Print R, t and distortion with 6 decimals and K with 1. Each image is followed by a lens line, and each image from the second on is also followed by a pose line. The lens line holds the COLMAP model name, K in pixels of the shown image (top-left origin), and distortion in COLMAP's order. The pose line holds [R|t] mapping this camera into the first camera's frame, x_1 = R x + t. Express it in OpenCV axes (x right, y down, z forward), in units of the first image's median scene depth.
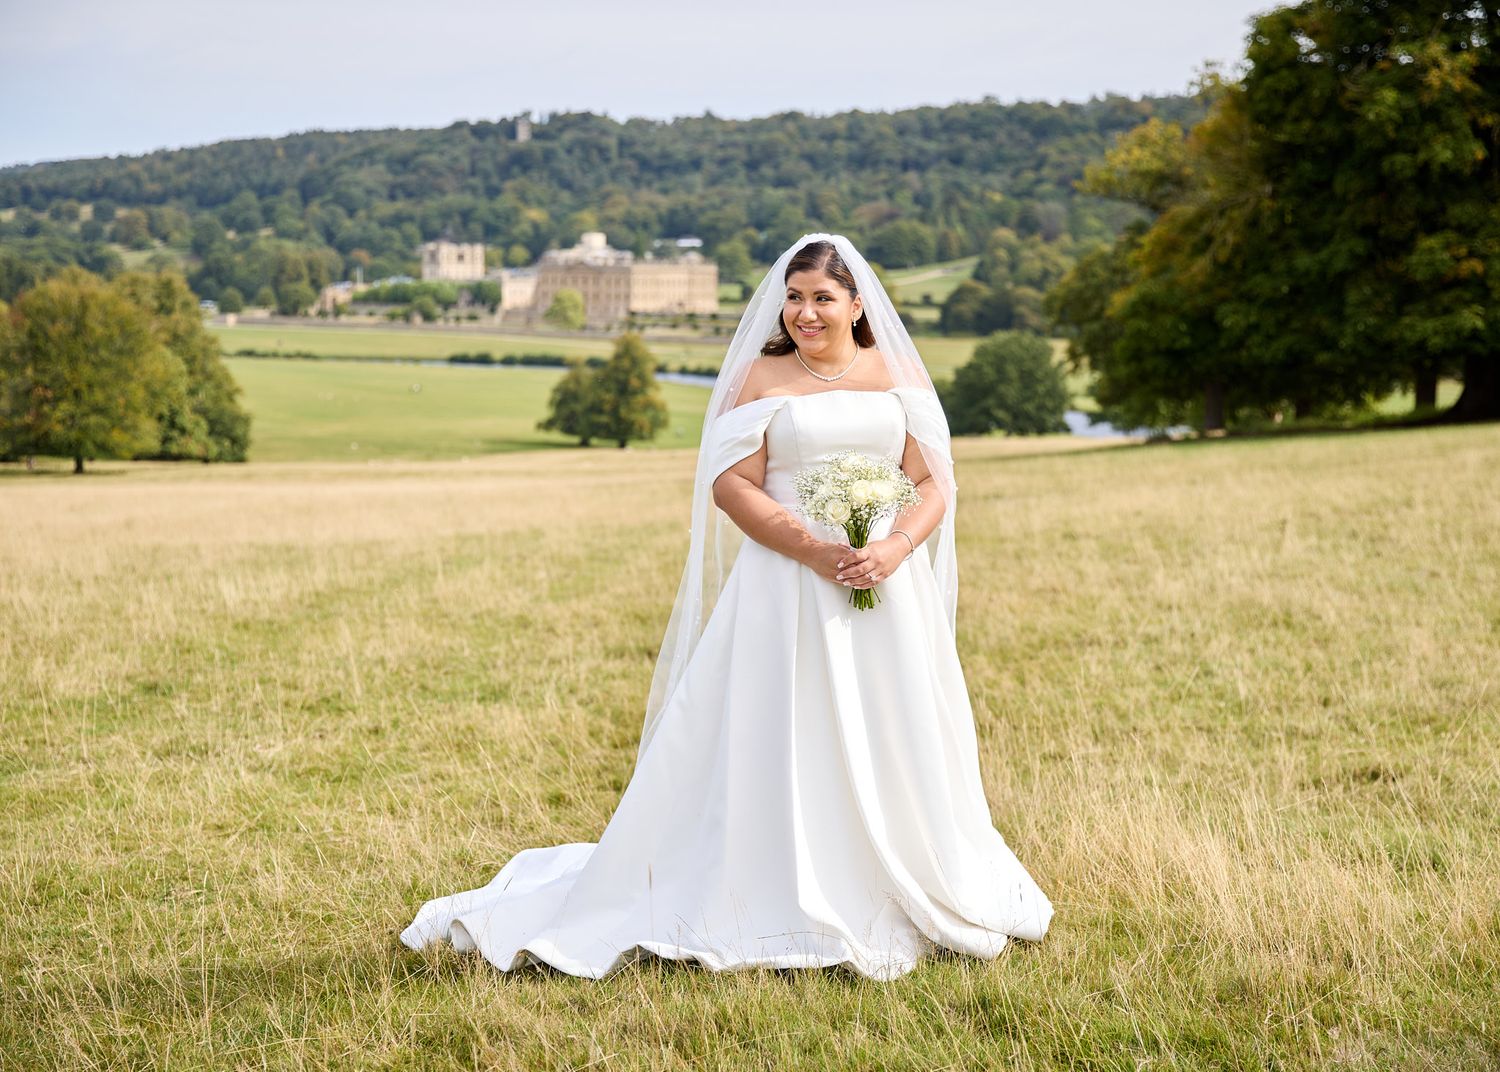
lens RADIAL K [[2019.5, 0, 756.4], [0, 2019.5, 511.0], [0, 0, 1]] dist [0.106987, 0.000000]
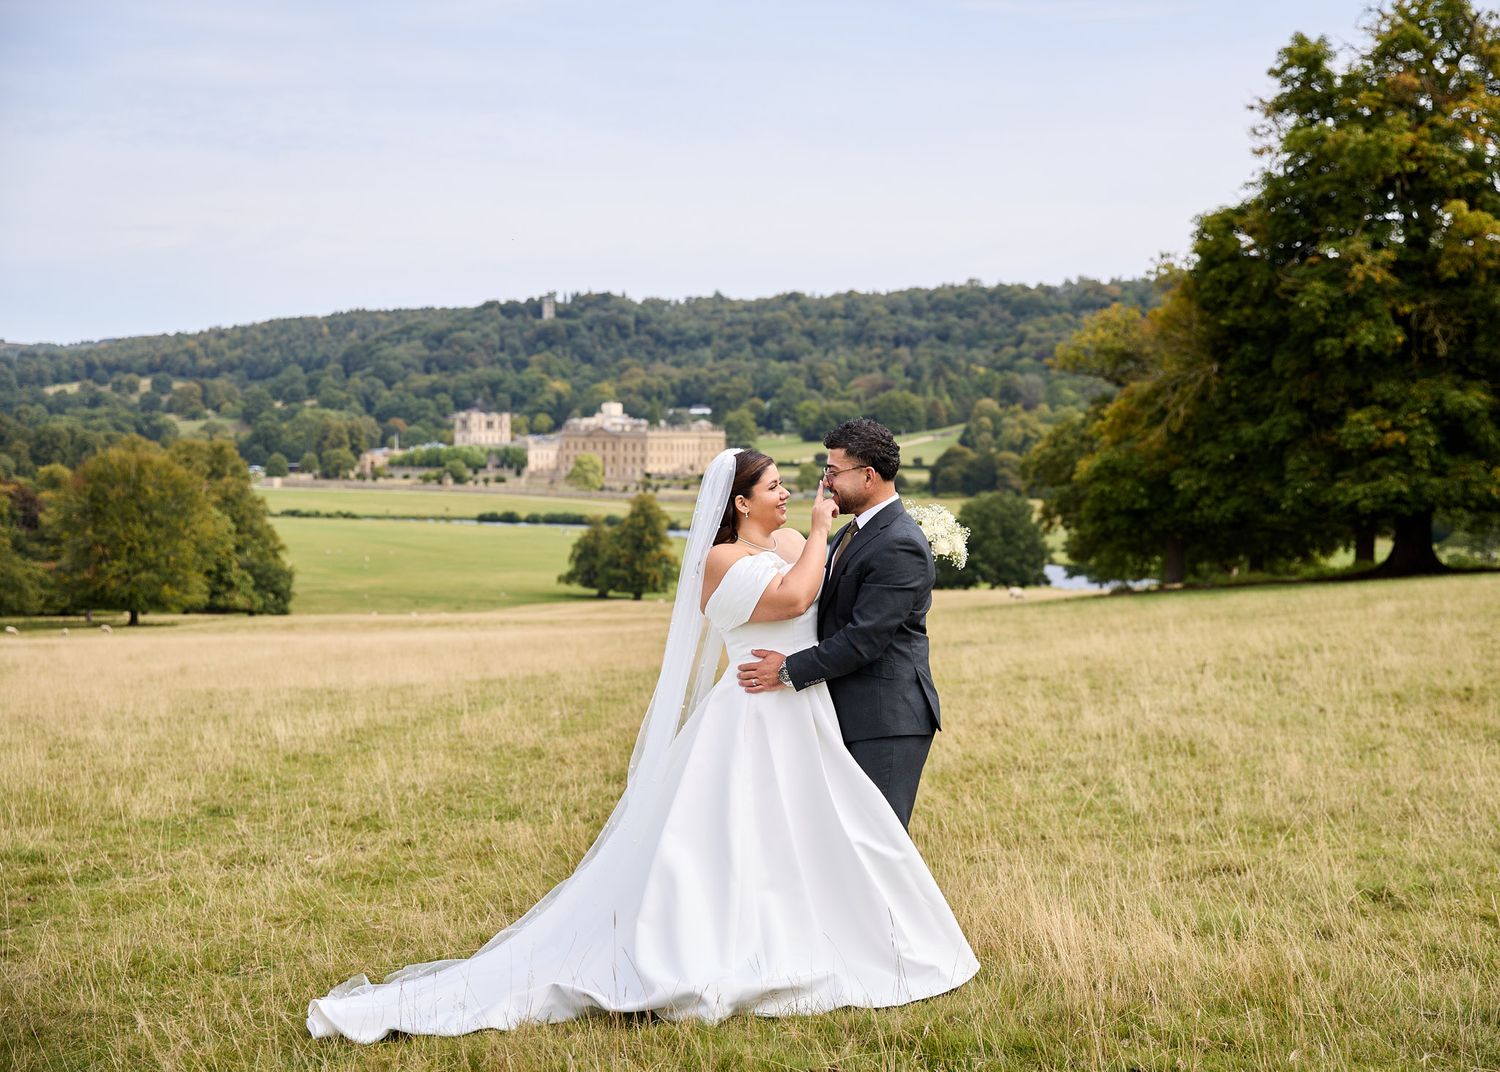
lens RADIAL K [[1866.9, 0, 791.5], [0, 1866.9, 524.9], [0, 0, 1]] dist [0.090968, 0.000000]
pose [[0.999875, -0.001334, 0.015775, 0.001687], [0.002445, 0.997498, -0.070650, 0.000107], [-0.015641, 0.070679, 0.997376, -0.009800]]
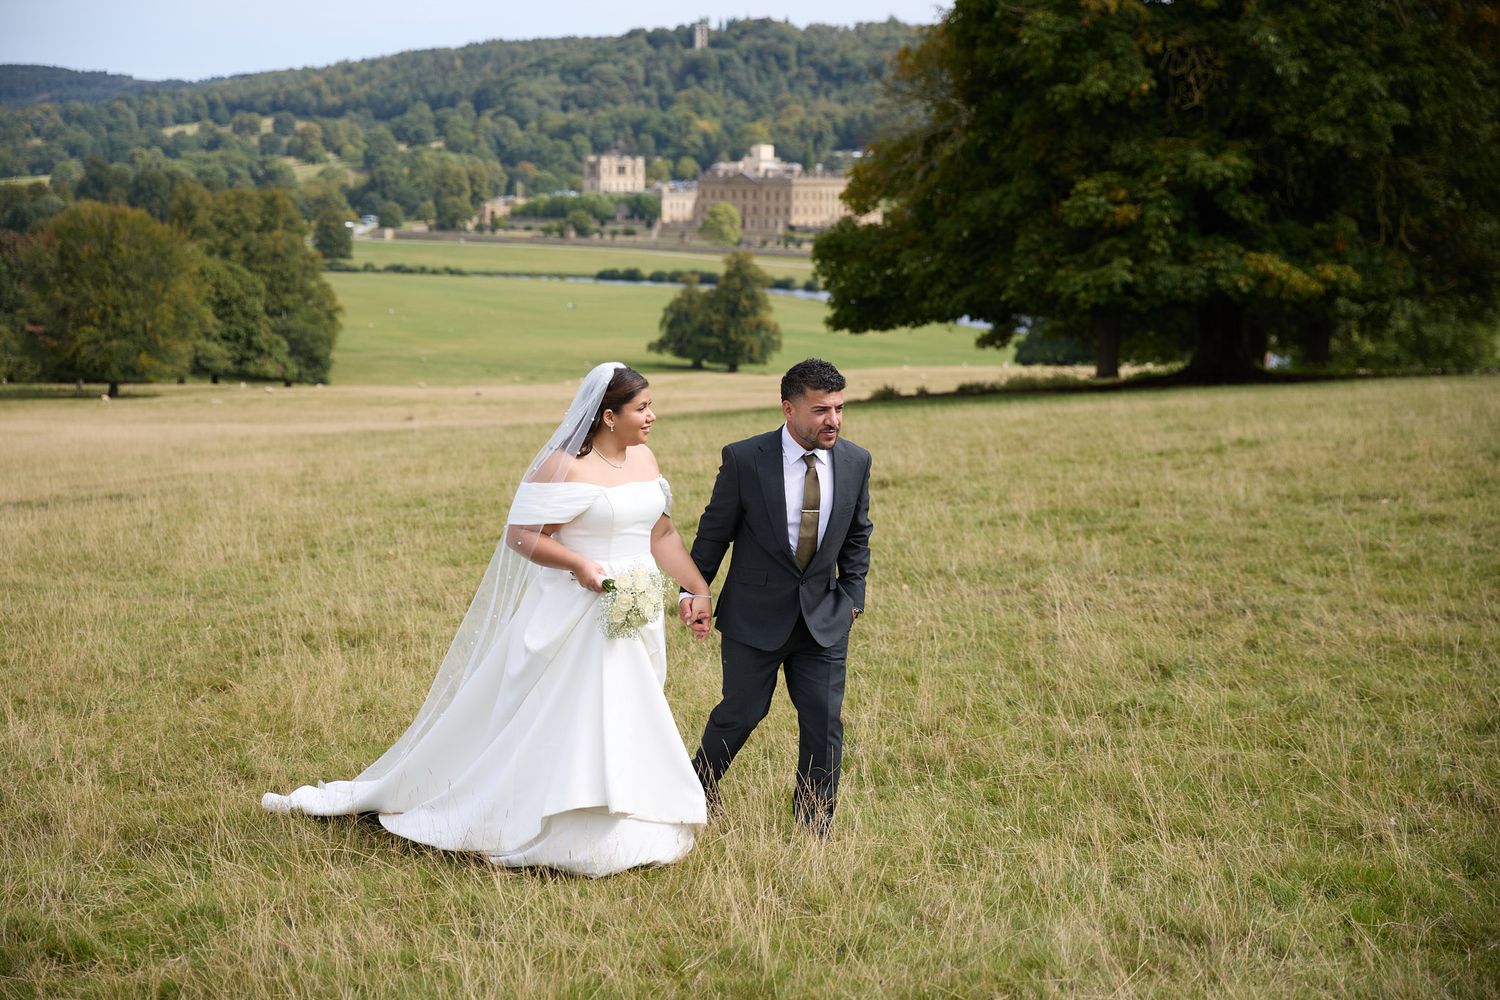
lens RADIAL K [[2086.3, 0, 762.2], [0, 2086.3, 508.9], [0, 0, 1]] dist [0.011769, 0.000000]
pose [[0.995613, 0.016849, -0.092033, 0.153651], [-0.013421, 0.999197, 0.037745, -0.013073], [0.092595, -0.036345, 0.995040, 0.047347]]
